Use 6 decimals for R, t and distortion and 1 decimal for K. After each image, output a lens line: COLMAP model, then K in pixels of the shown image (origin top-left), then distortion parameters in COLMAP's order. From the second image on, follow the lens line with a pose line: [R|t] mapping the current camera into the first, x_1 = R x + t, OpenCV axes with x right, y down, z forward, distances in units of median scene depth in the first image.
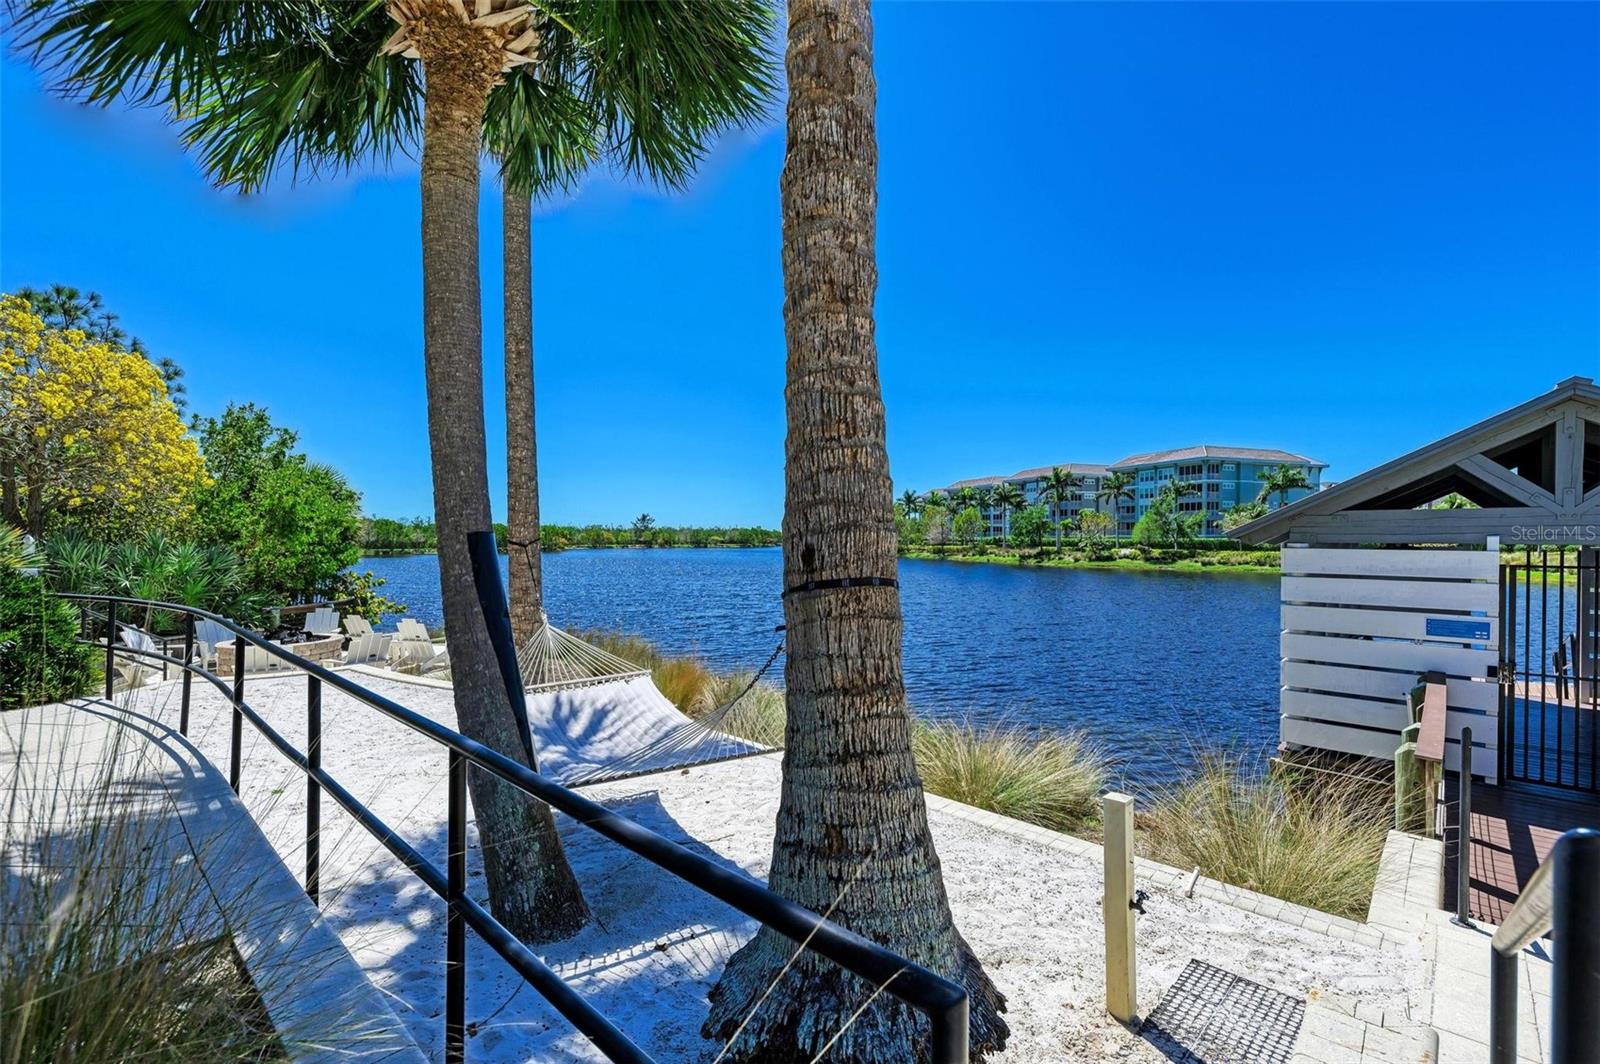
lens RADIAL K [[685.3, 0, 798.8], [0, 685.3, 535.9], [0, 0, 1]] dist [0.002262, -0.000479]
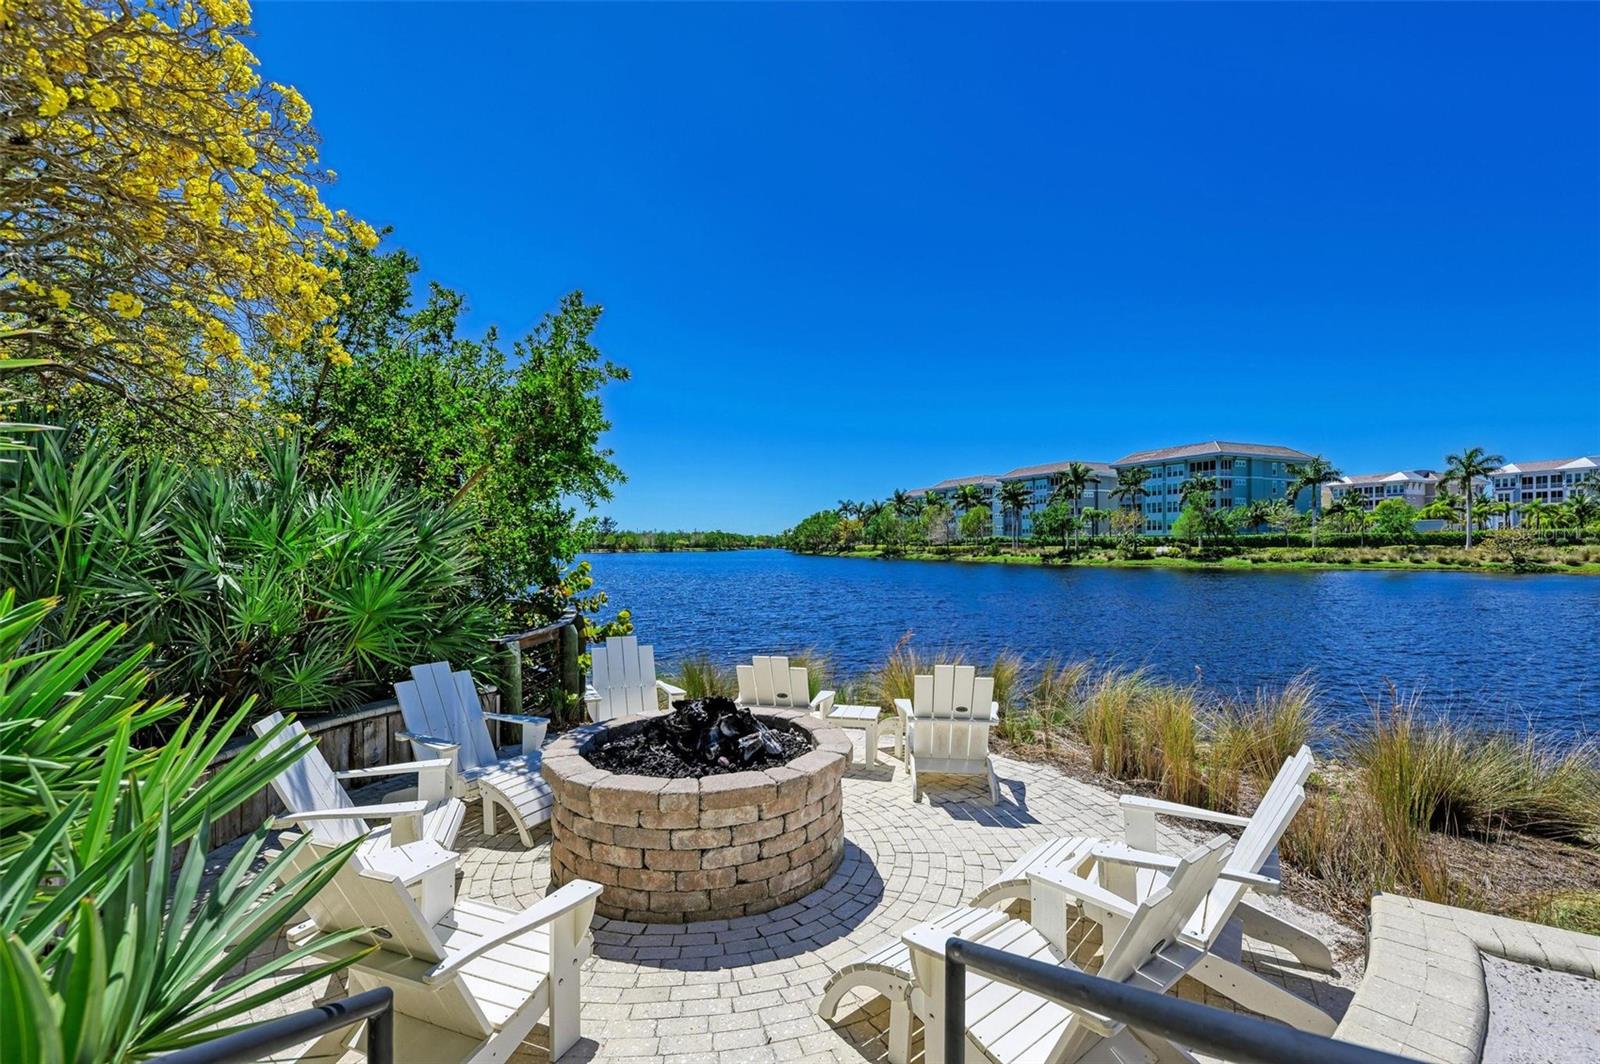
lens RADIAL K [[685.3, 0, 796.8], [0, 685.3, 527.2], [0, 0, 1]] dist [0.002262, -0.000479]
pose [[0.997654, -0.005649, 0.068219, -0.080706], [0.006939, 0.999801, -0.018696, 0.005710], [-0.068100, 0.019126, 0.997495, 0.072212]]
